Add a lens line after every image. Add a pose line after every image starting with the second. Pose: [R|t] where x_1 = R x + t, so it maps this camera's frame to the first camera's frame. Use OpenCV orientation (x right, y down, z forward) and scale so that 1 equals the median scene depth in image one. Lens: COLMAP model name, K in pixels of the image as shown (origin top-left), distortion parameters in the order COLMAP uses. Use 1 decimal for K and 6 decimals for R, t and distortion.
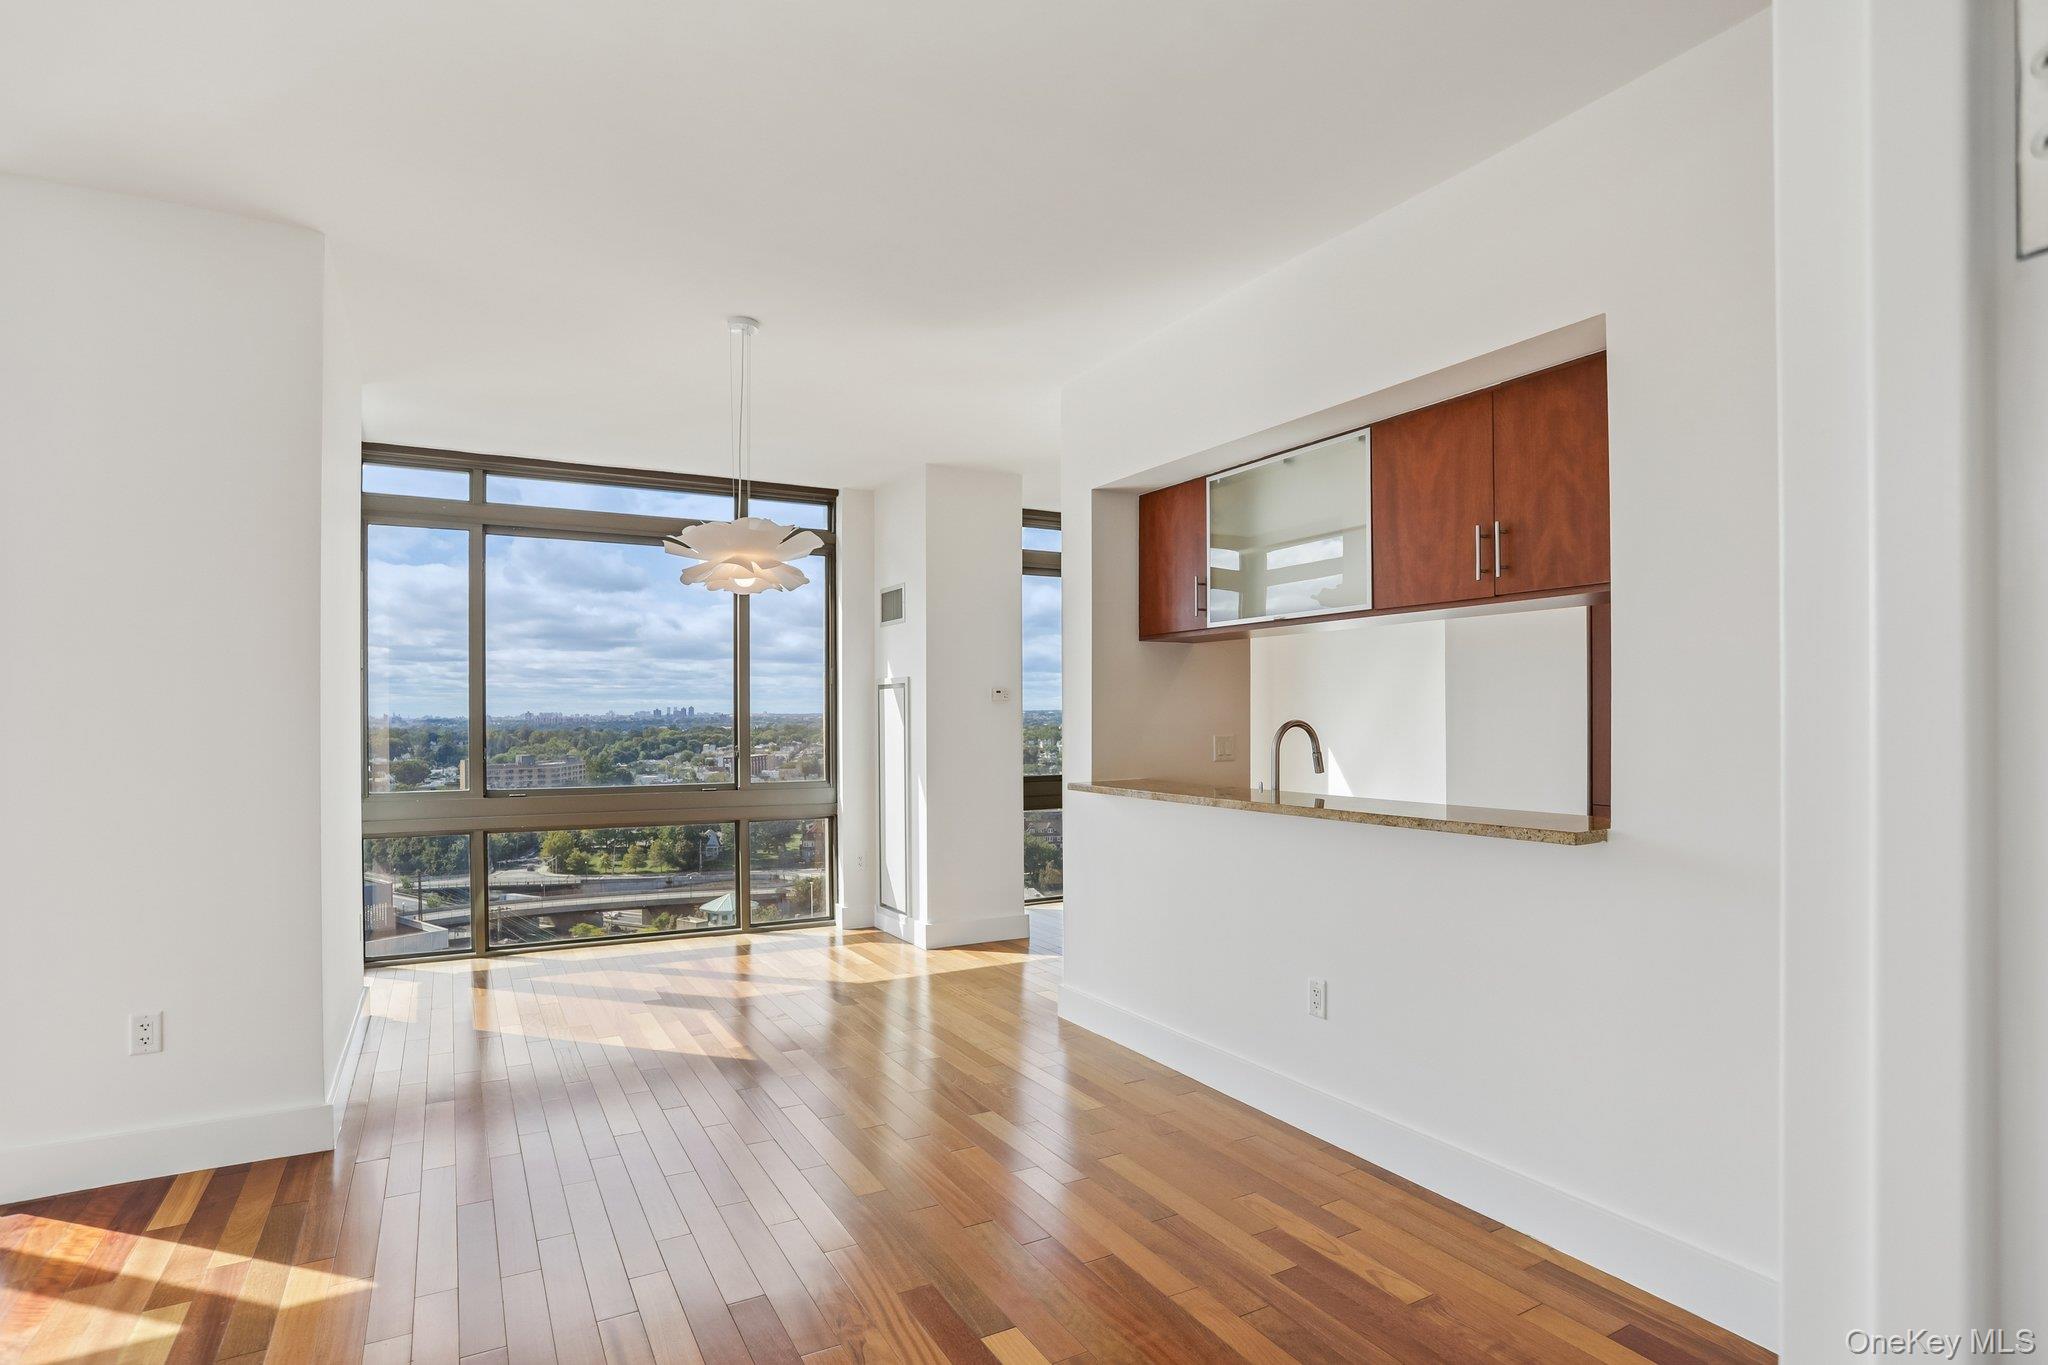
lens RADIAL K [[1063.7, 0, 986.2], [0, 1063.7, 711.3], [0, 0, 1]] dist [-0.035636, 0.003259]
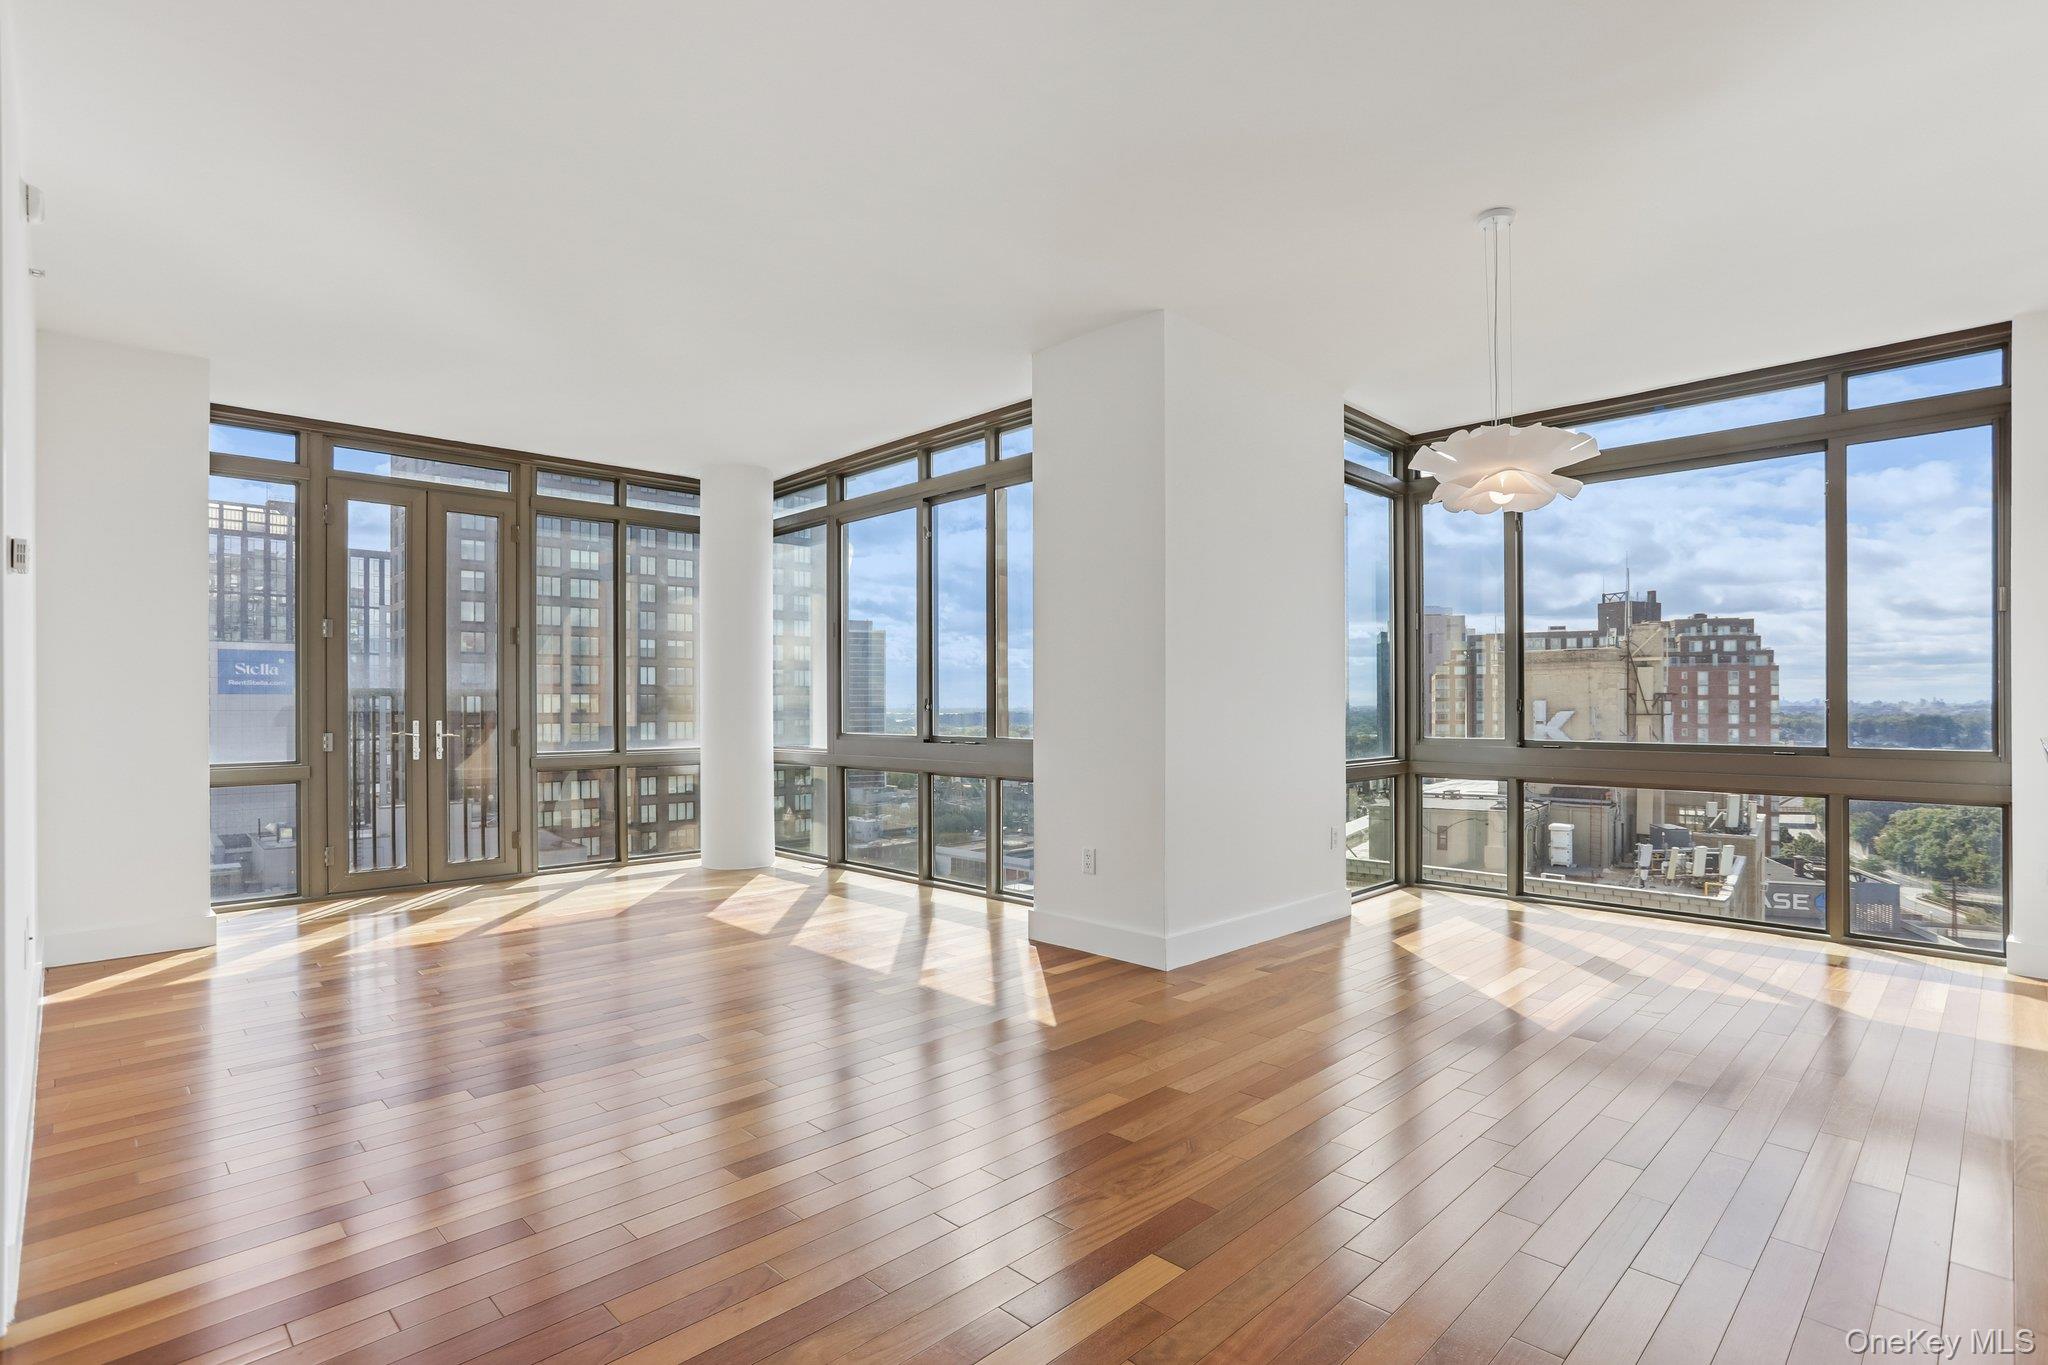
lens RADIAL K [[989.4, 0, 983.9], [0, 989.4, 709.1], [0, 0, 1]] dist [-0.029492, 0.004192]
pose [[0.254769, 0.003385, -0.966996, 0.323864], [0.005541, 0.999972, 0.004961, 0.035813], [0.966986, -0.006622, 0.254743, 0.239271]]
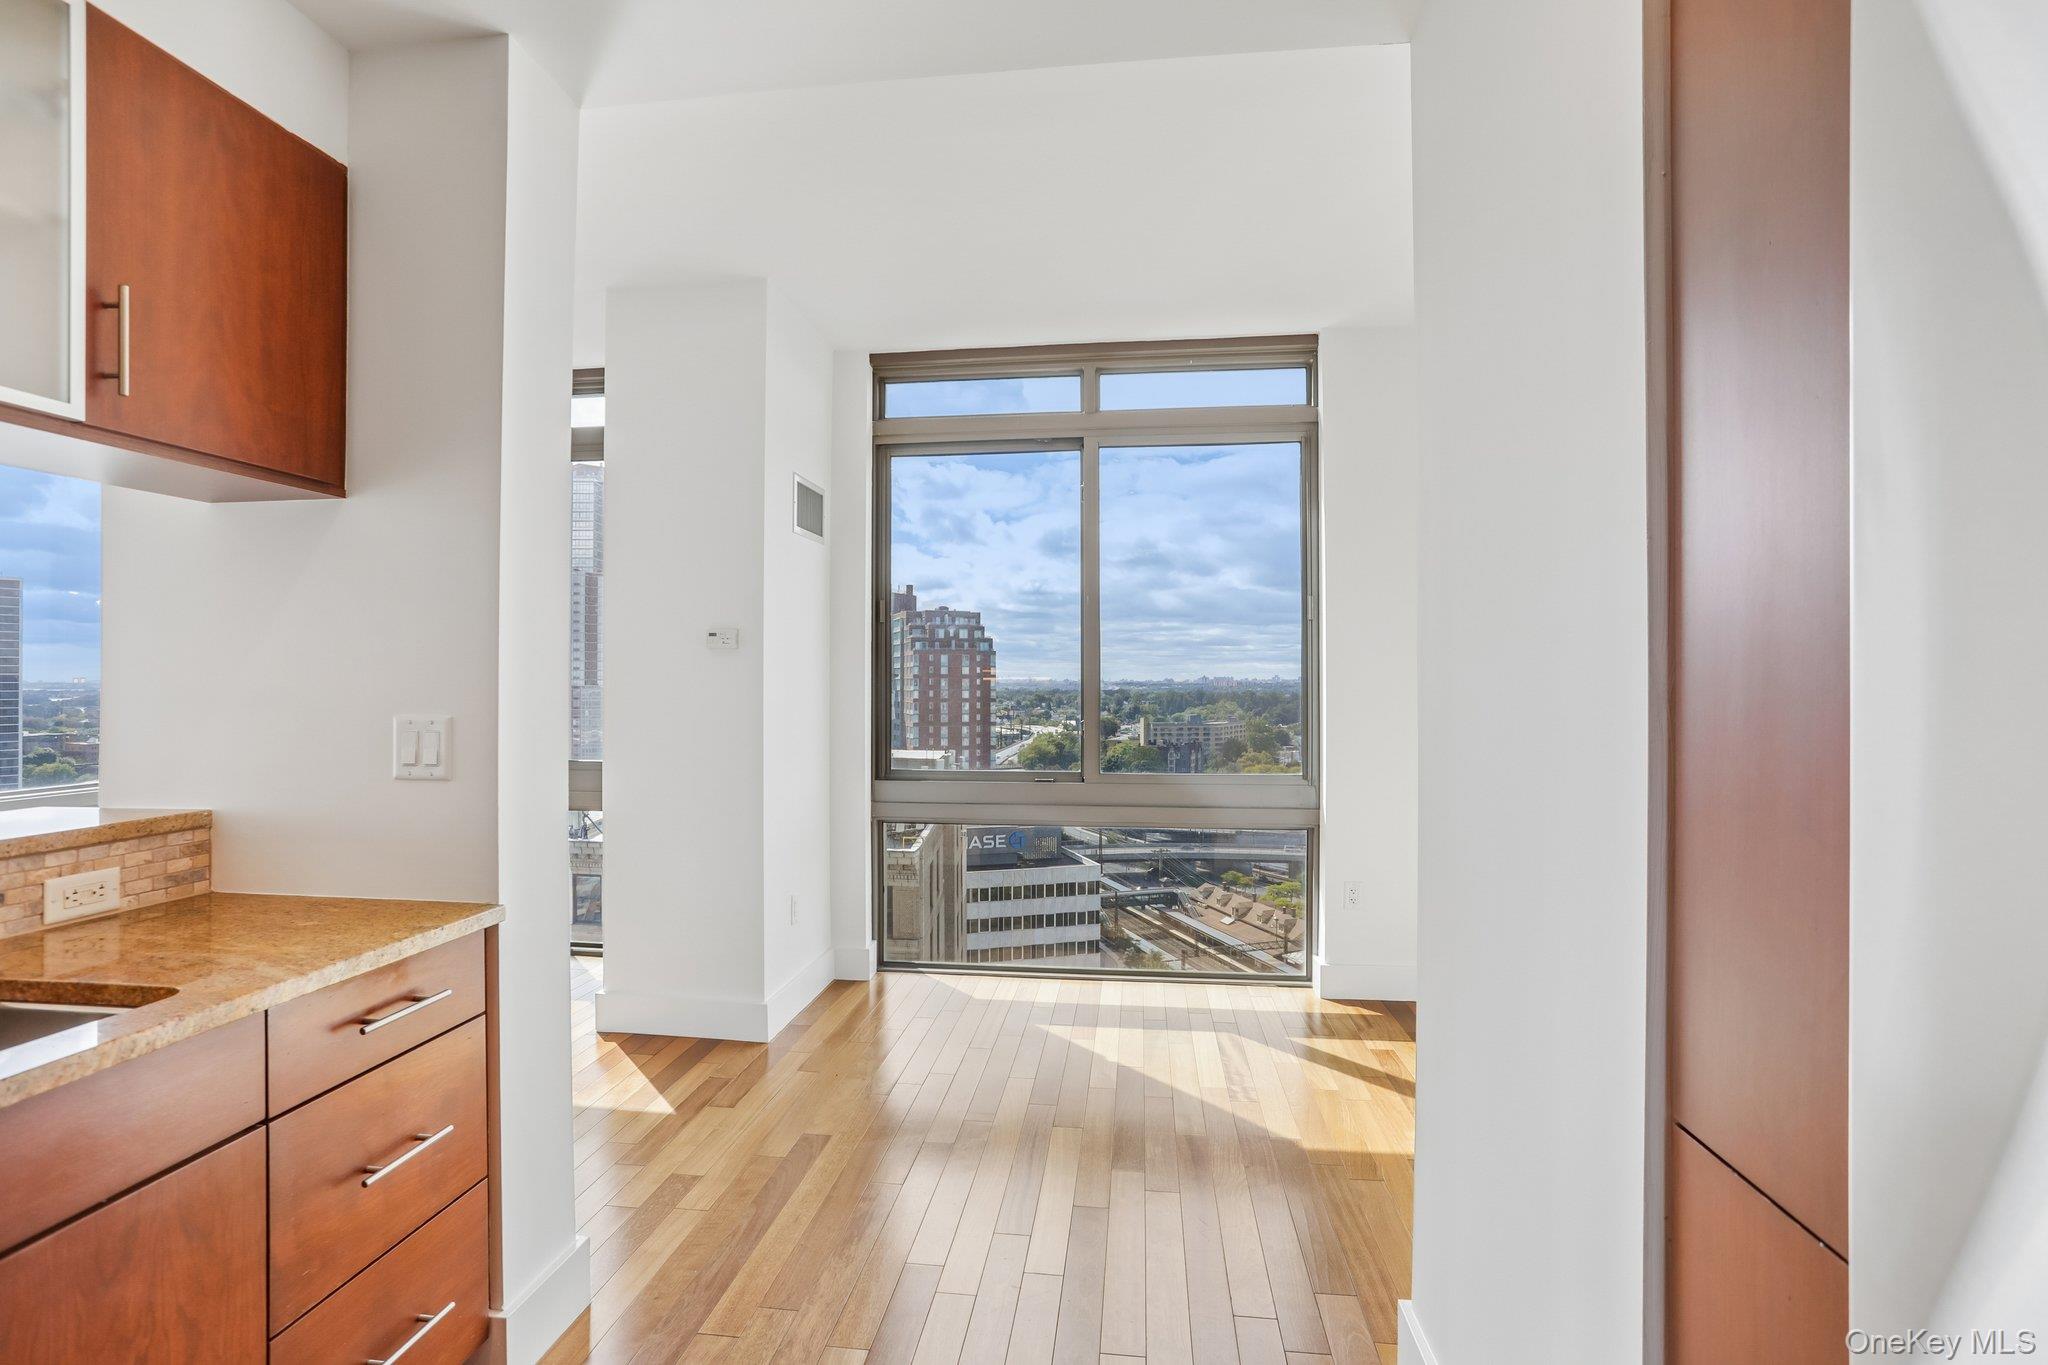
lens RADIAL K [[989.4, 0, 1006.2], [0, 989.4, 697.7], [0, 0, 1]] dist [-0.029492, 0.004192]
pose [[0.820012, 0.011976, -0.572220, 0.061880], [0.000500, 0.999766, 0.021640, 0.002184], [0.572345, -0.018031, 0.819814, 0.432238]]
